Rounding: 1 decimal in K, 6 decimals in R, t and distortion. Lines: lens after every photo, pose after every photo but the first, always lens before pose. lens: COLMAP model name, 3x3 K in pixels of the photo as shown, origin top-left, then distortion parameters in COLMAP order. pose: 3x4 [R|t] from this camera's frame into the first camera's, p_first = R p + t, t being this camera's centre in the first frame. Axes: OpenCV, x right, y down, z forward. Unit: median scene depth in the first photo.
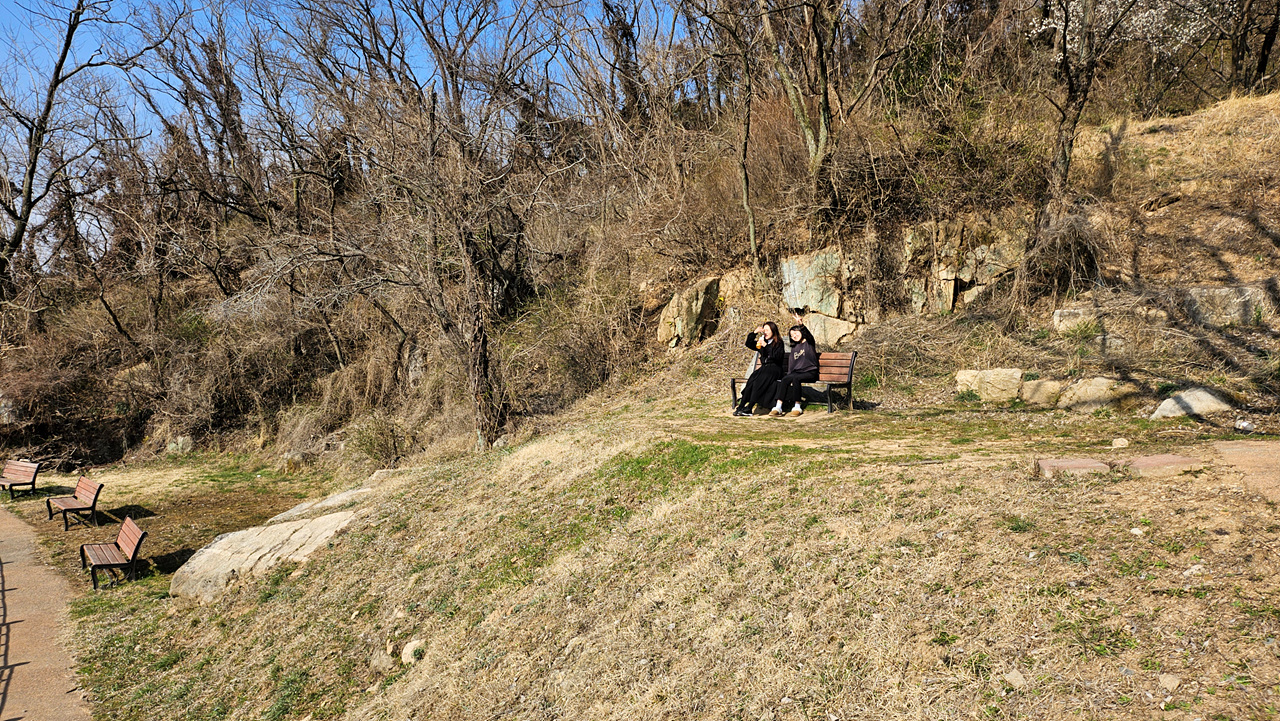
lens RADIAL K [[881.1, 0, 639.2], [0, 881.1, 353.1], [0, 0, 1]] dist [0.074960, -0.080750]
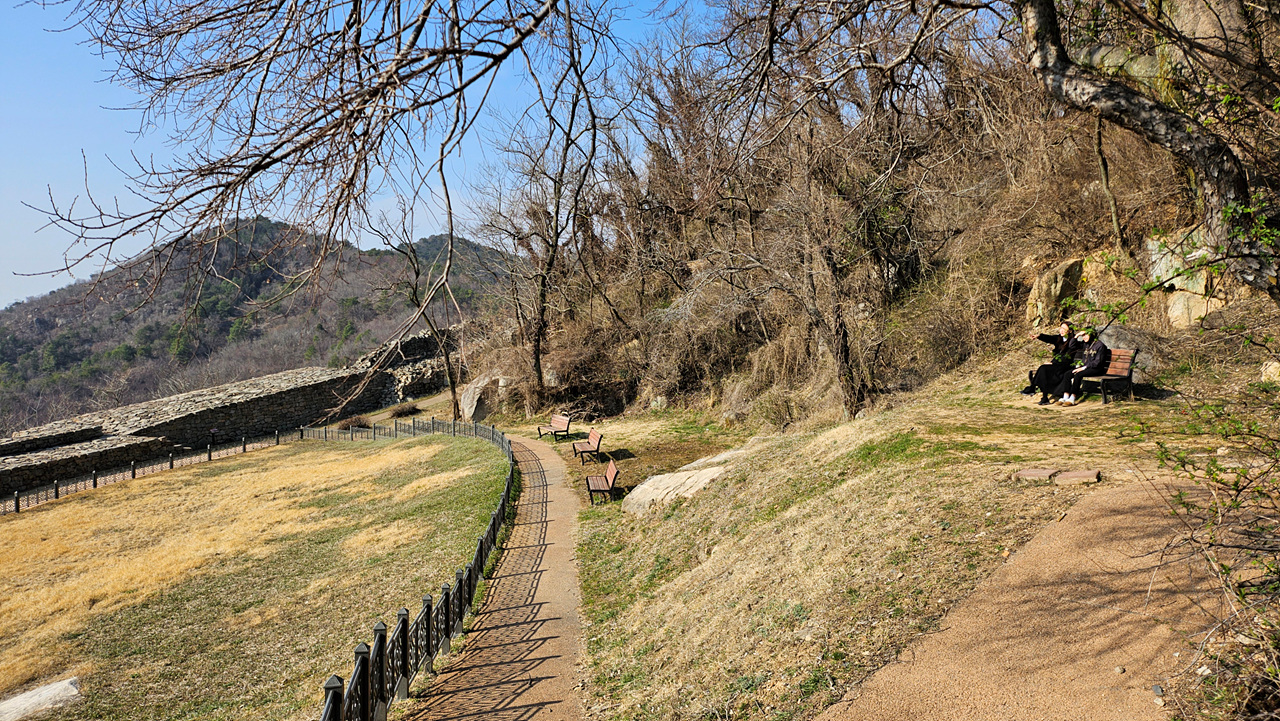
lens RADIAL K [[881.1, 0, 639.2], [0, 881.1, 353.1], [0, 0, 1]] dist [0.074960, -0.080750]
pose [[0.861808, -0.015771, -0.506990, 0.164578], [0.048421, 0.997510, 0.051278, -0.051189], [0.504919, -0.068740, 0.860425, -0.181556]]
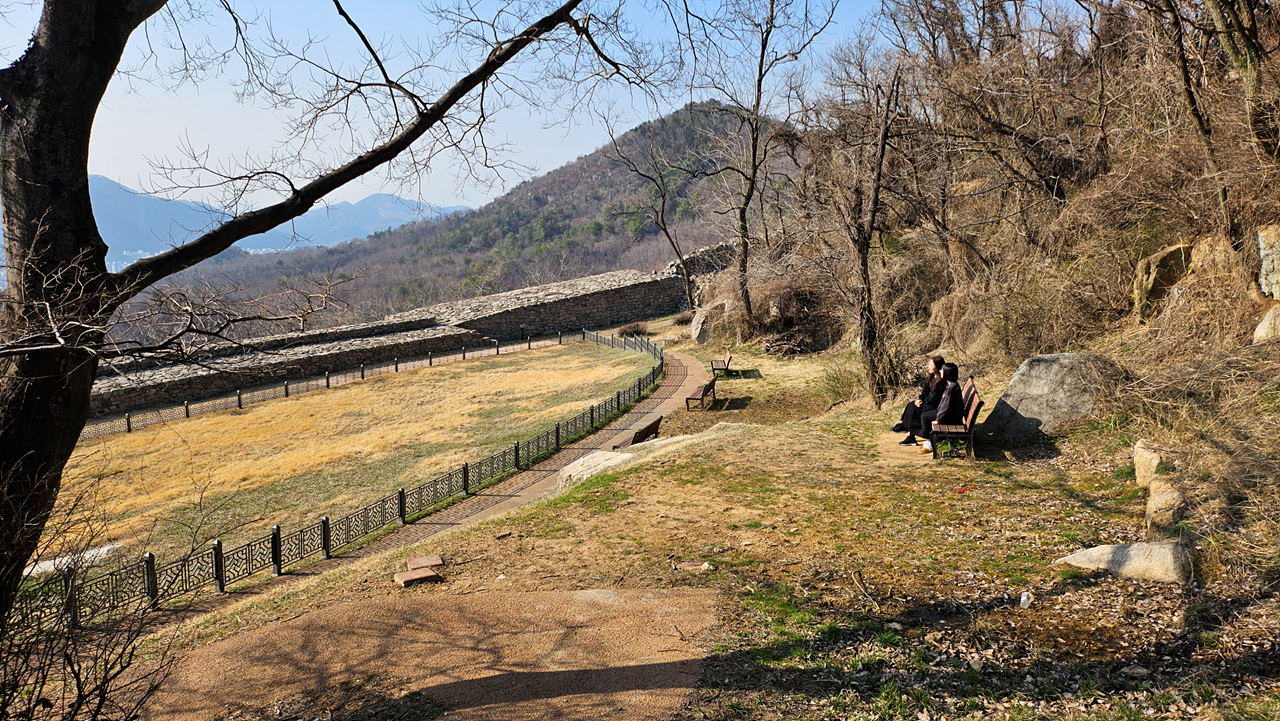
lens RADIAL K [[881.1, 0, 639.2], [0, 881.1, 353.1], [0, 0, 1]] dist [0.074960, -0.080750]
pose [[0.535395, 0.121170, -0.835865, 0.502189], [0.029660, 0.986348, 0.161982, -0.130449], [0.844081, -0.111516, 0.524491, 0.100140]]
